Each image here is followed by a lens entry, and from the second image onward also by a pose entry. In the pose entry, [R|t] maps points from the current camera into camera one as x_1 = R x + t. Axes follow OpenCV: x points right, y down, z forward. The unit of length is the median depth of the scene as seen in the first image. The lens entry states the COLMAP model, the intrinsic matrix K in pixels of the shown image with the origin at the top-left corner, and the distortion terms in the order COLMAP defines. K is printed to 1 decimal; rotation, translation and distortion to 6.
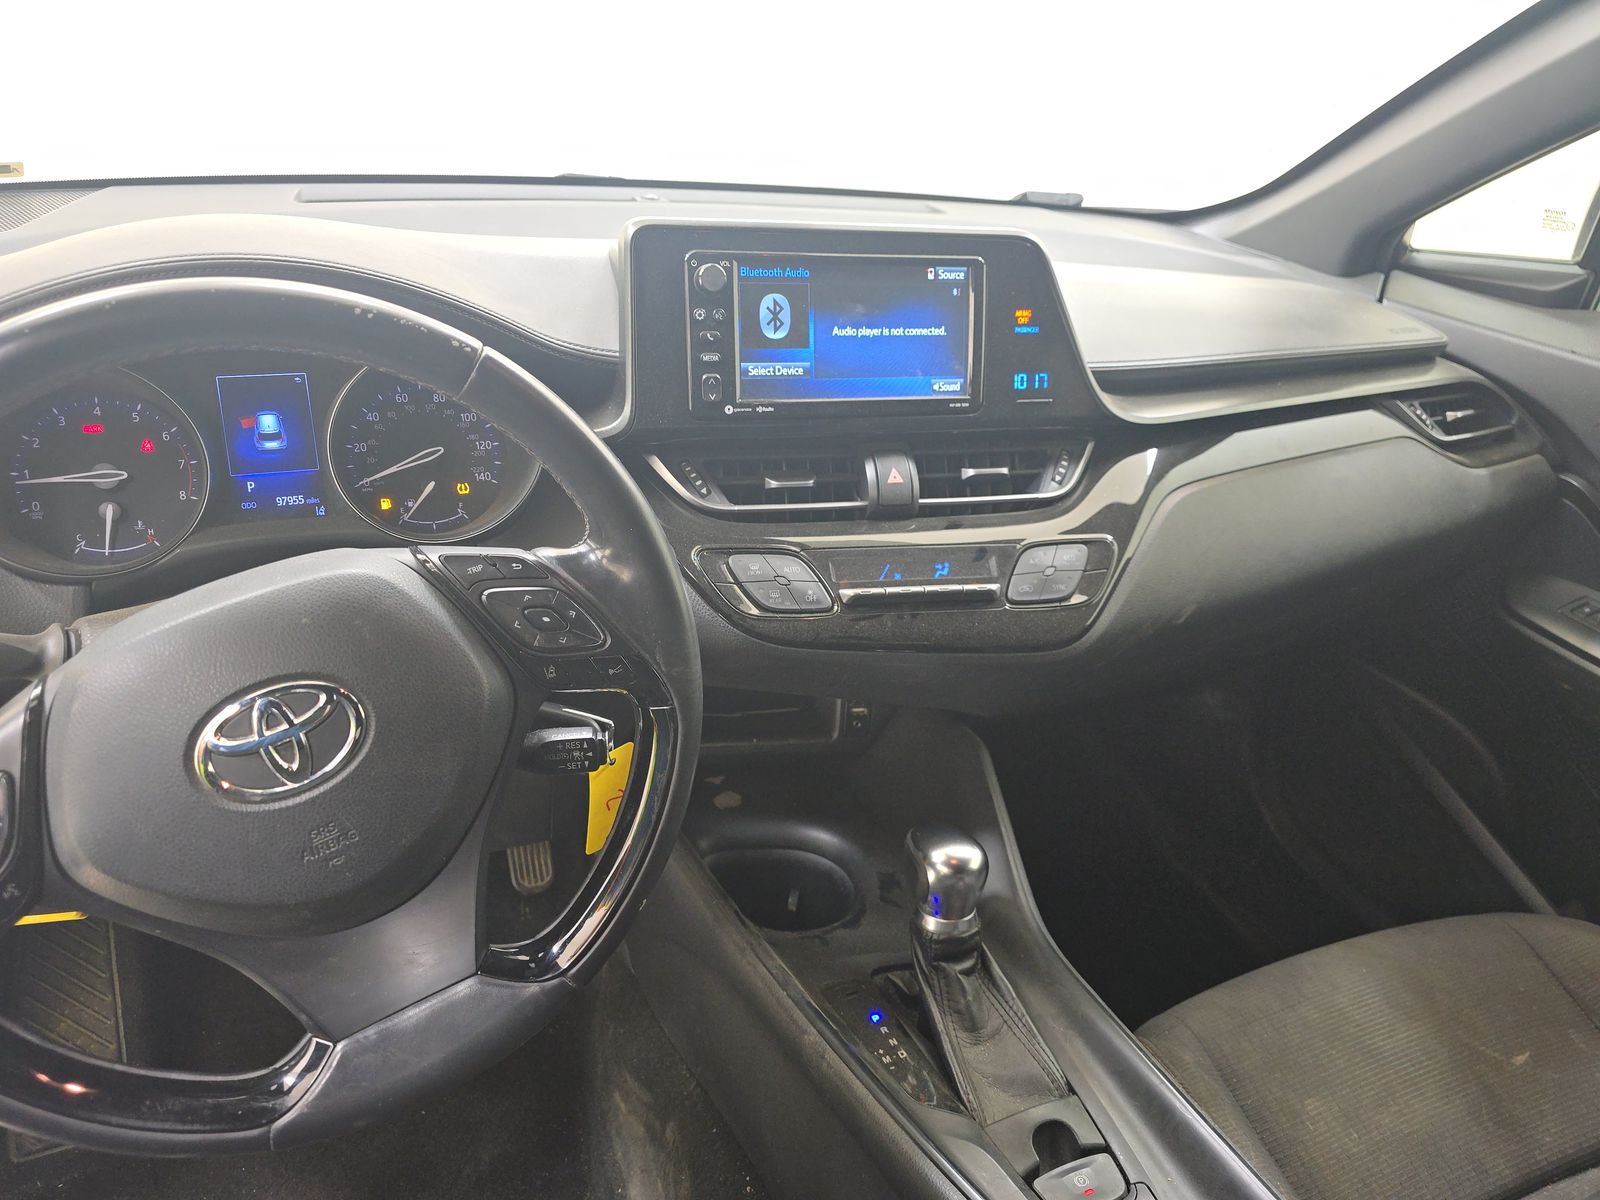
lens RADIAL K [[1048.5, 0, 765.1], [0, 1048.5, 613.3], [0, 0, 1]] dist [0.015013, -0.029575]
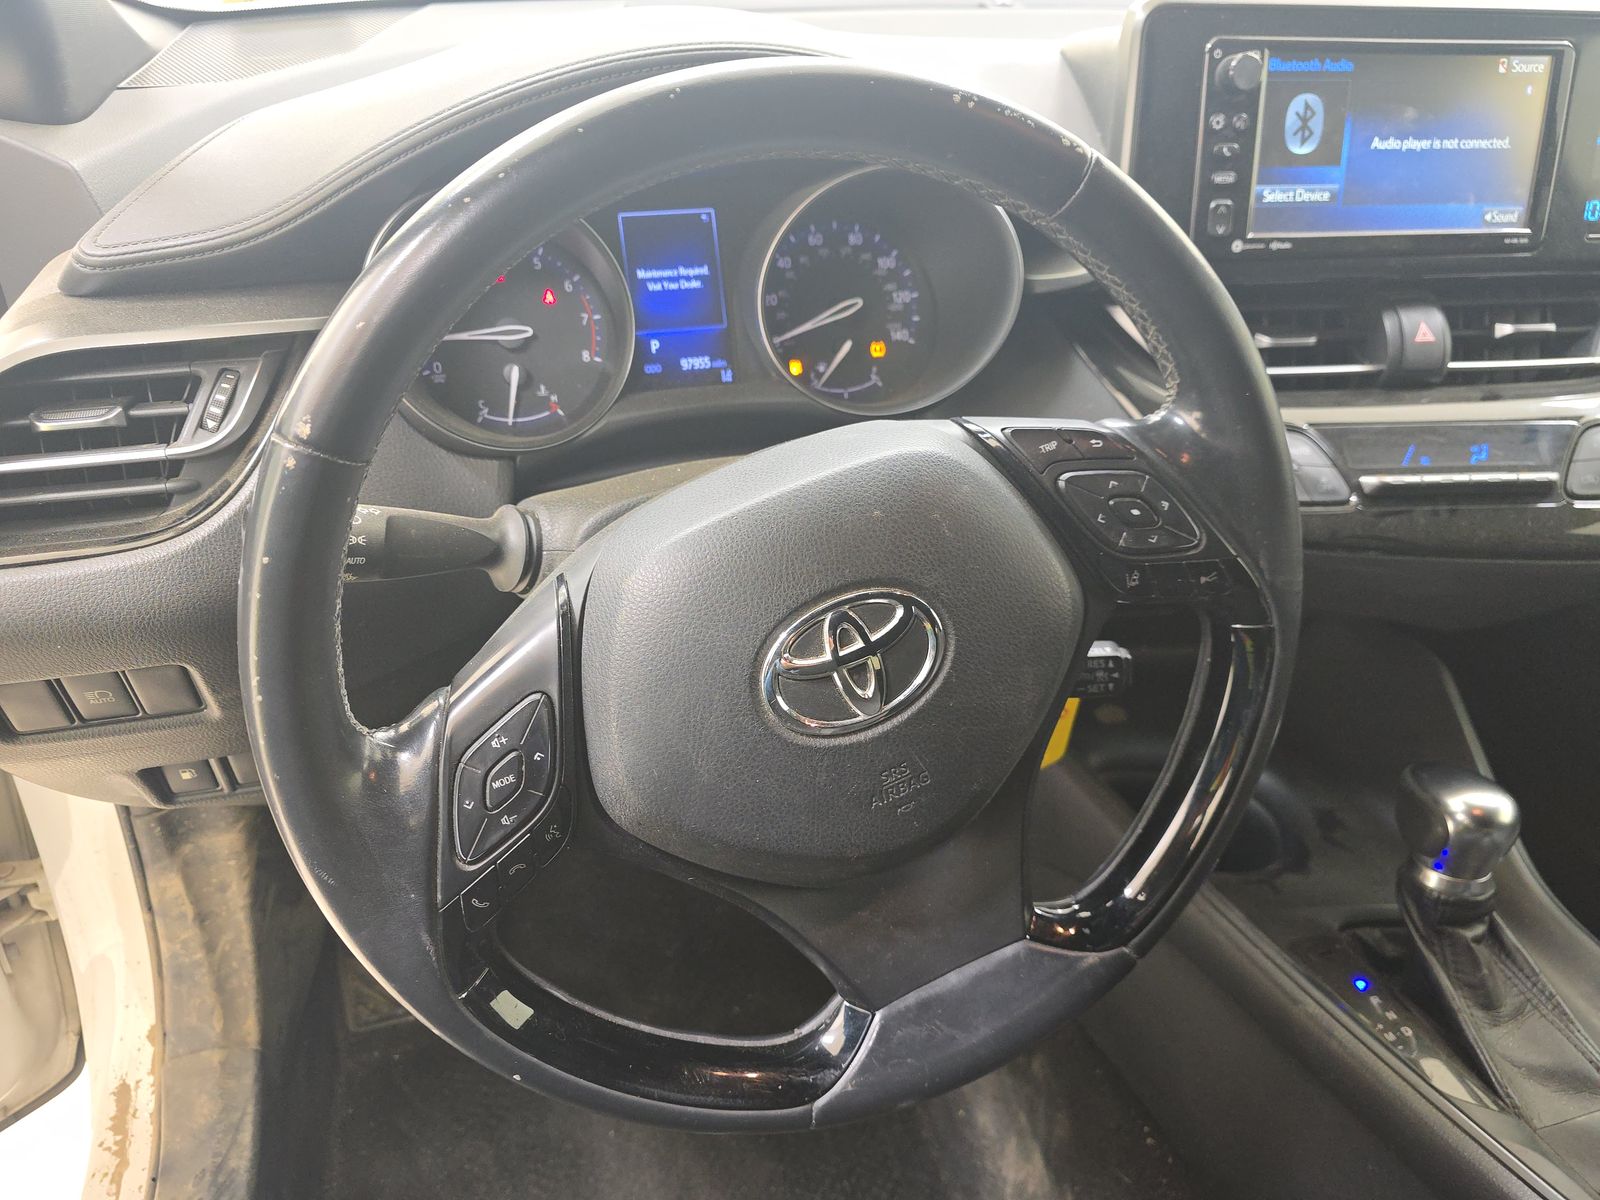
lens RADIAL K [[1048.5, 0, 765.1], [0, 1048.5, 613.3], [0, 0, 1]] dist [0.015013, -0.029575]
pose [[0.990345, 0.033340, -0.134552, -0.271314], [-0.017371, 0.992844, 0.118152, -0.005677], [0.137528, -0.114674, 0.983837, 0.132388]]
